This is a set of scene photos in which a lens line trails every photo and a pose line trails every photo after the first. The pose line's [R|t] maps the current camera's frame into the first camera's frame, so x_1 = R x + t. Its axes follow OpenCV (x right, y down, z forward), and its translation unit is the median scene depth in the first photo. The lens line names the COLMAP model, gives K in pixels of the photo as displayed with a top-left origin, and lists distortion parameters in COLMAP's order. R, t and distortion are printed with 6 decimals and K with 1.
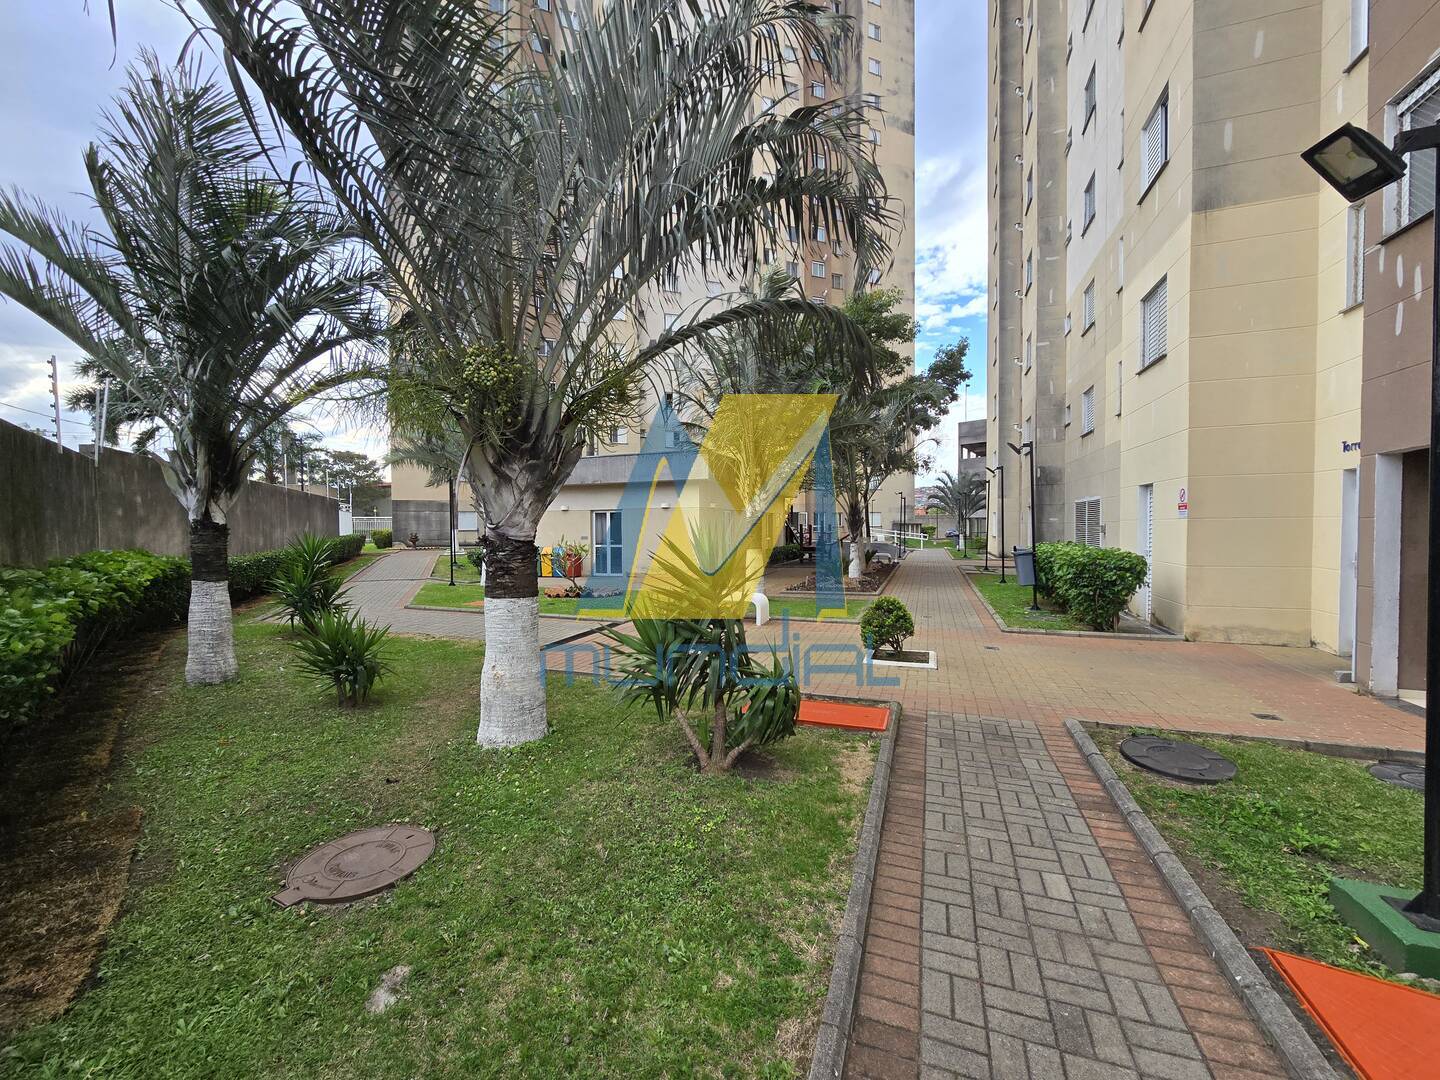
lens RADIAL K [[586.0, 0, 720.4], [0, 586.0, 539.3], [0, 0, 1]] dist [-0.001674, -0.000737]
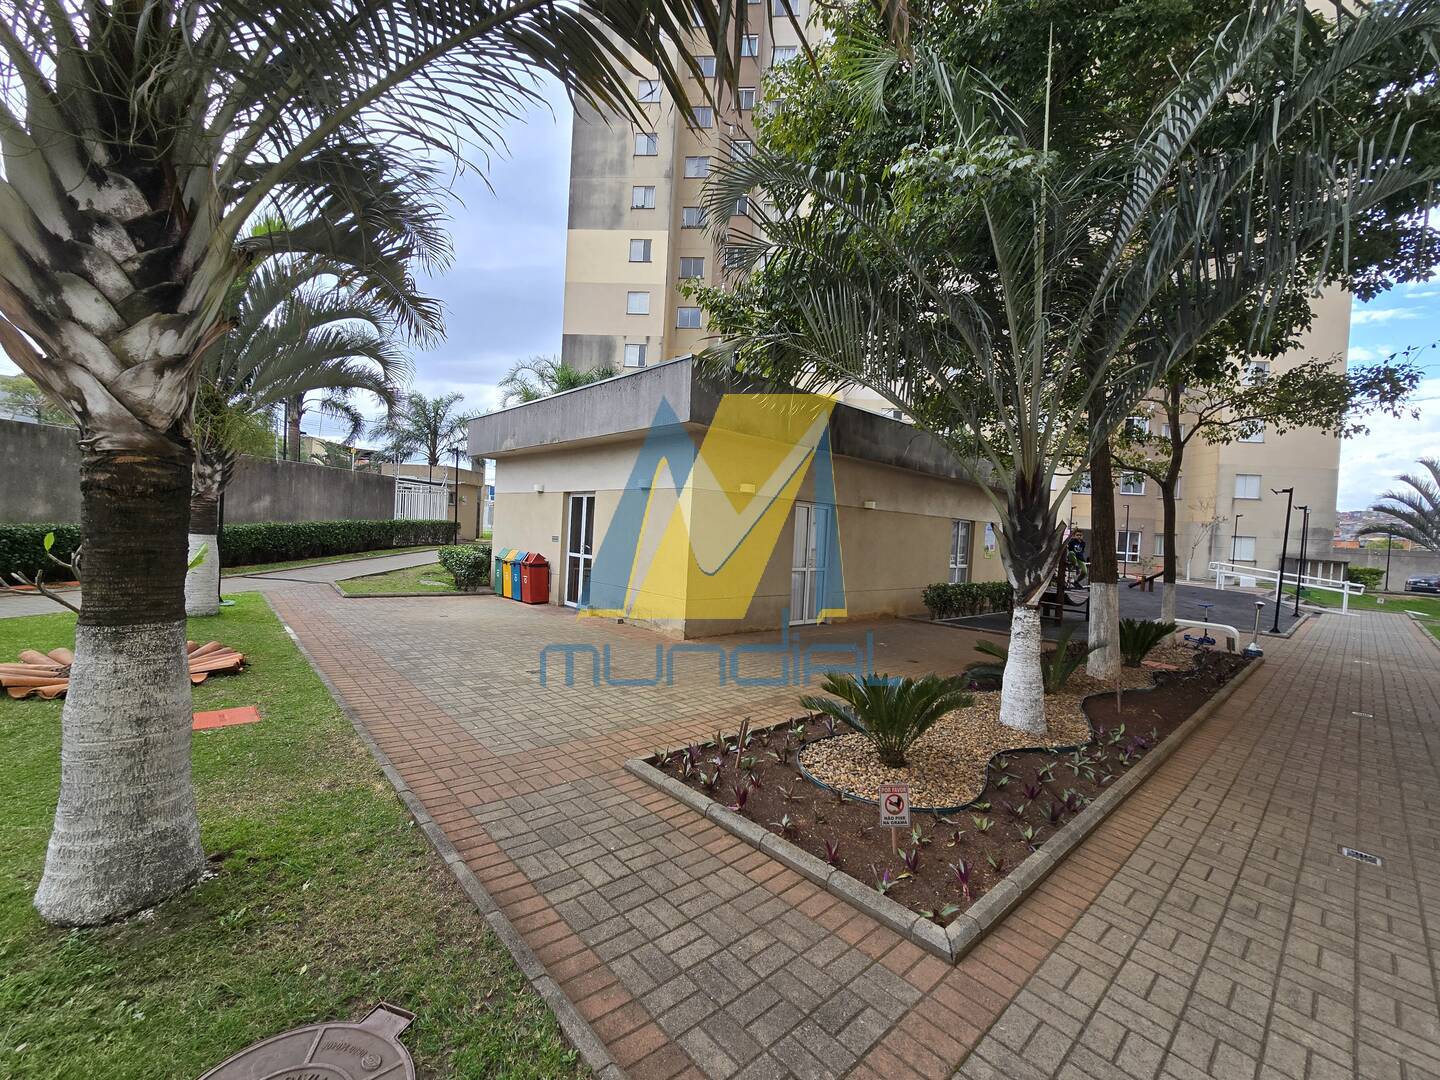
lens RADIAL K [[586.0, 0, 713.6], [0, 586.0, 536.3], [0, 0, 1]] dist [-0.001674, -0.000737]
pose [[0.877048, 0.061372, -0.476467, 0.190284], [-0.071676, 0.997422, -0.003462, -0.014502], [0.475026, 0.037187, 0.879185, 0.549174]]
